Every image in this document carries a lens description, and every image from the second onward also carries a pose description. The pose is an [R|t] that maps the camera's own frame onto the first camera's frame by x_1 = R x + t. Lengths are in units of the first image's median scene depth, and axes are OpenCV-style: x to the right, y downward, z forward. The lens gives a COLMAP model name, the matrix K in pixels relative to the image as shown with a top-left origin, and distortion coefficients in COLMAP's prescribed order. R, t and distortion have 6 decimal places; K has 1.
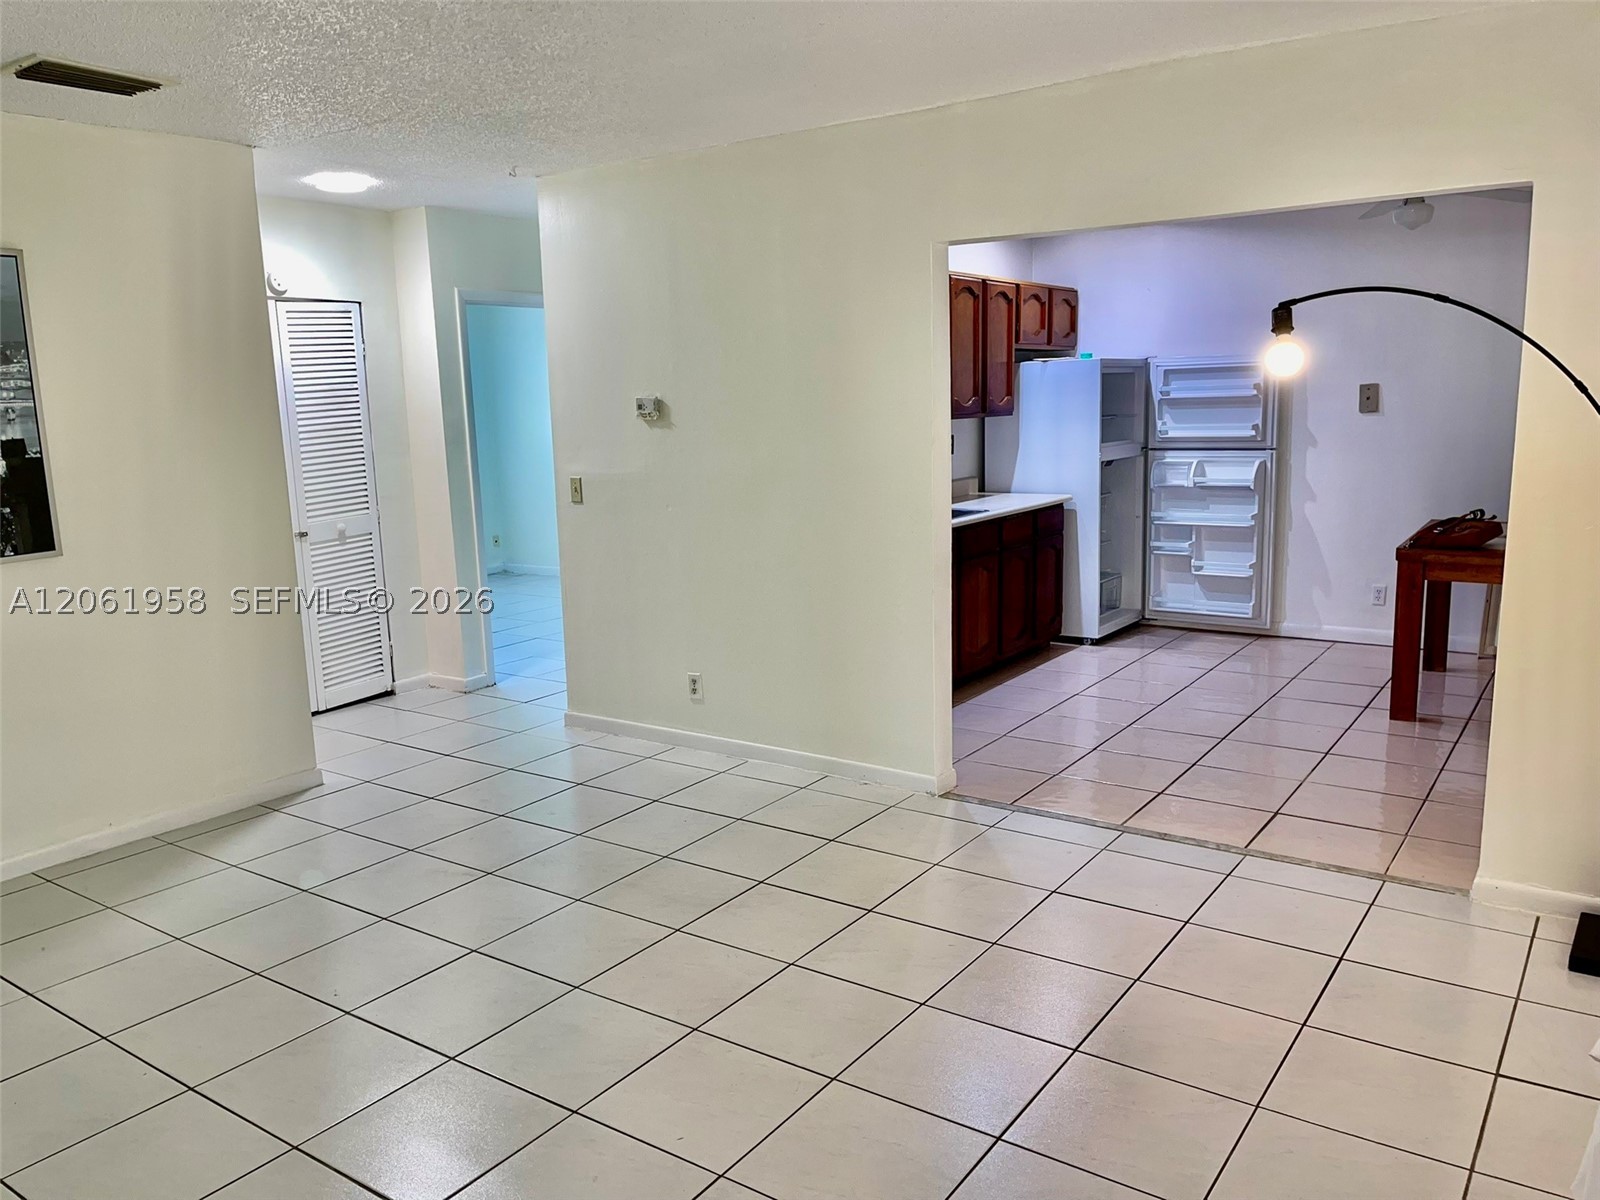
lens RADIAL K [[1212.5, 0, 796.0], [0, 1212.5, 590.2], [0, 0, 1]] dist [0.014802, -0.036106]
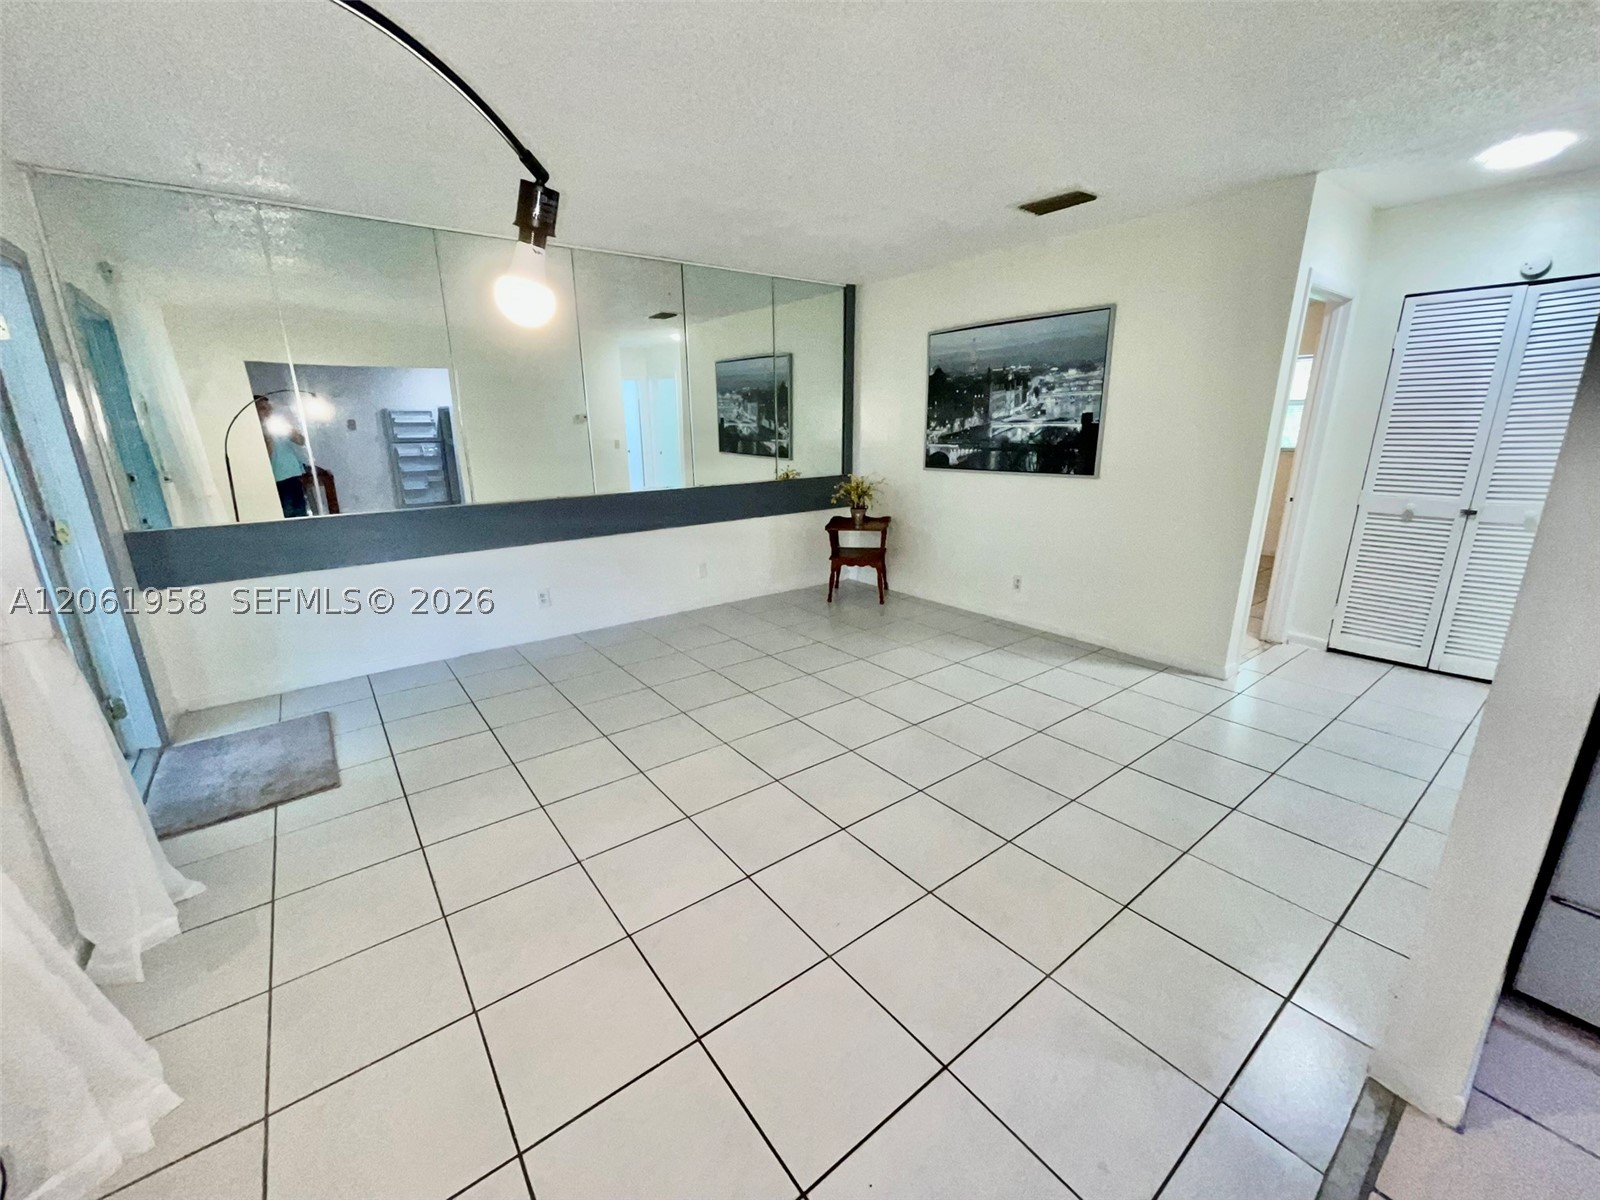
lens RADIAL K [[645.3, 0, 803.7], [0, 645.3, 601.0], [0, 0, 1]] dist [-0.014218, 0.000964]
pose [[-0.290526, 0.291913, -0.911253, 0.474576], [-0.134274, 0.930469, 0.340879, -0.132662], [0.947399, 0.221392, -0.231129, 0.871575]]
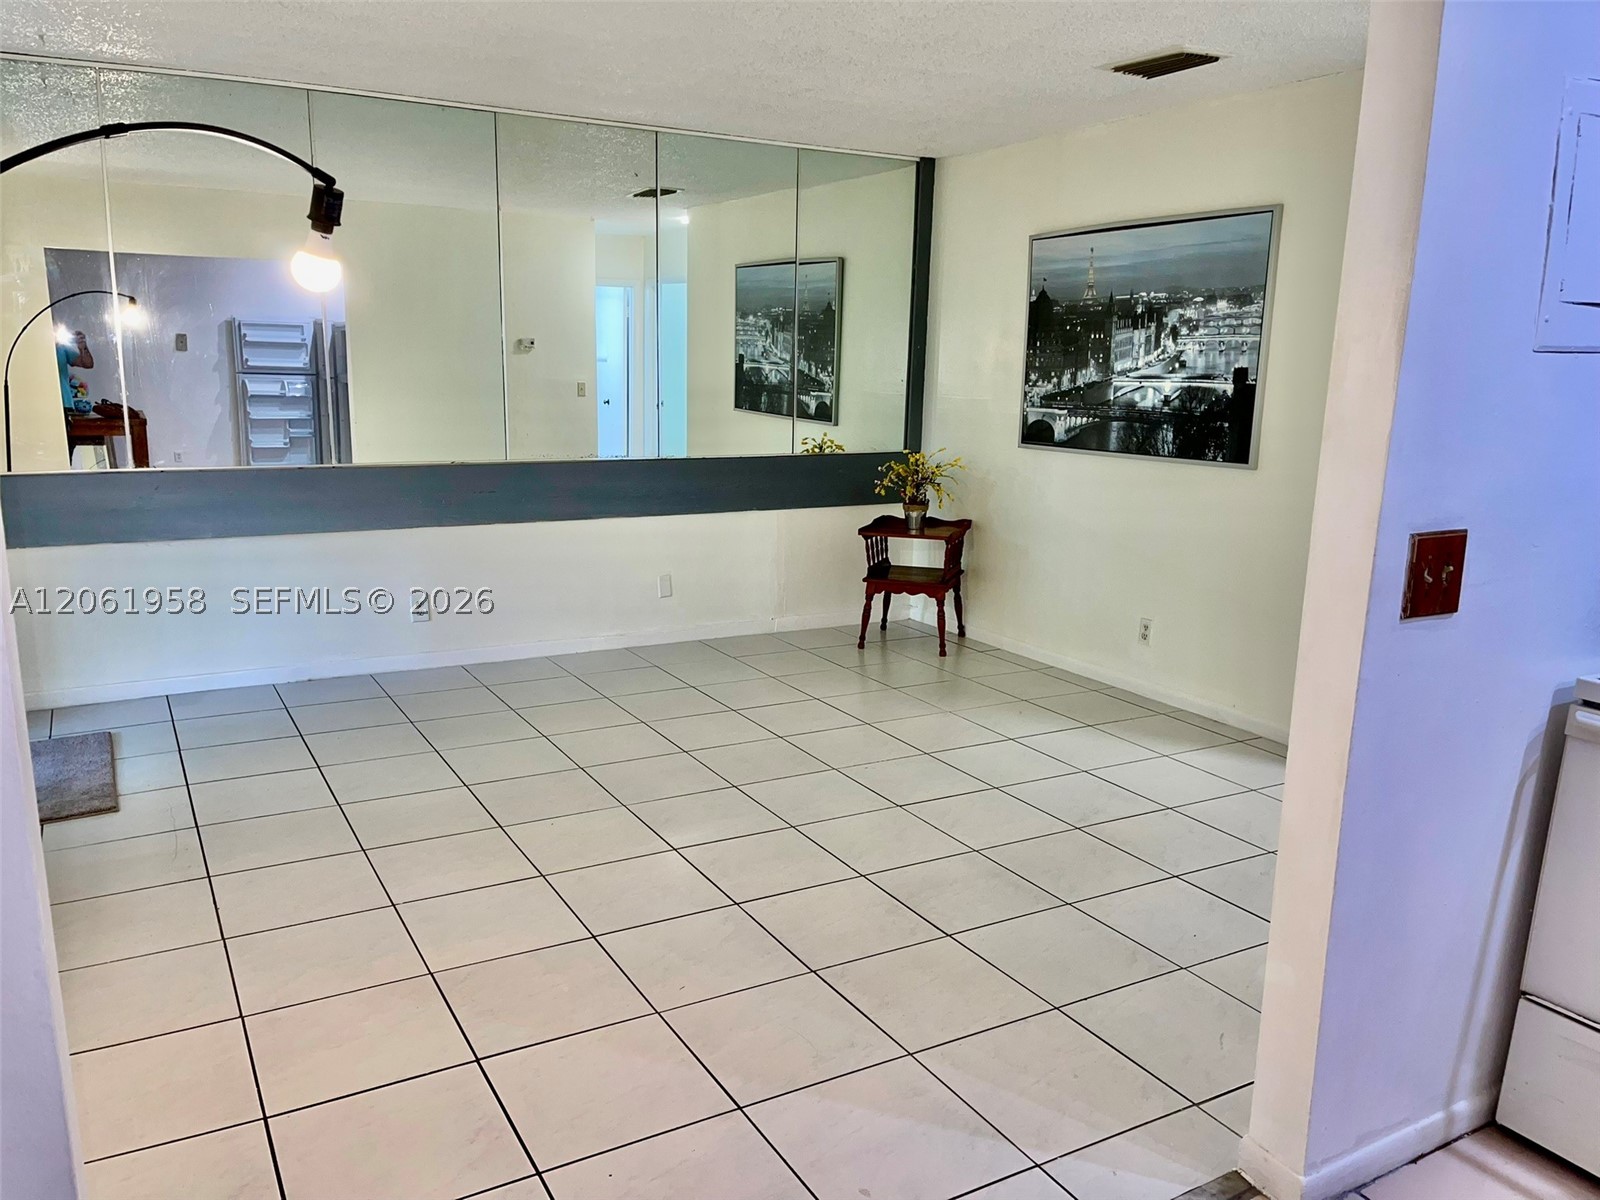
lens RADIAL K [[1212.5, 0, 802.2], [0, 1212.5, 609.7], [0, 0, 1]] dist [0.014802, -0.036106]
pose [[-0.417618, 0.206779, -0.884781, 0.662315], [-0.156881, 0.942727, 0.294370, -0.183754], [0.894977, 0.261740, -0.361260, 1.102015]]
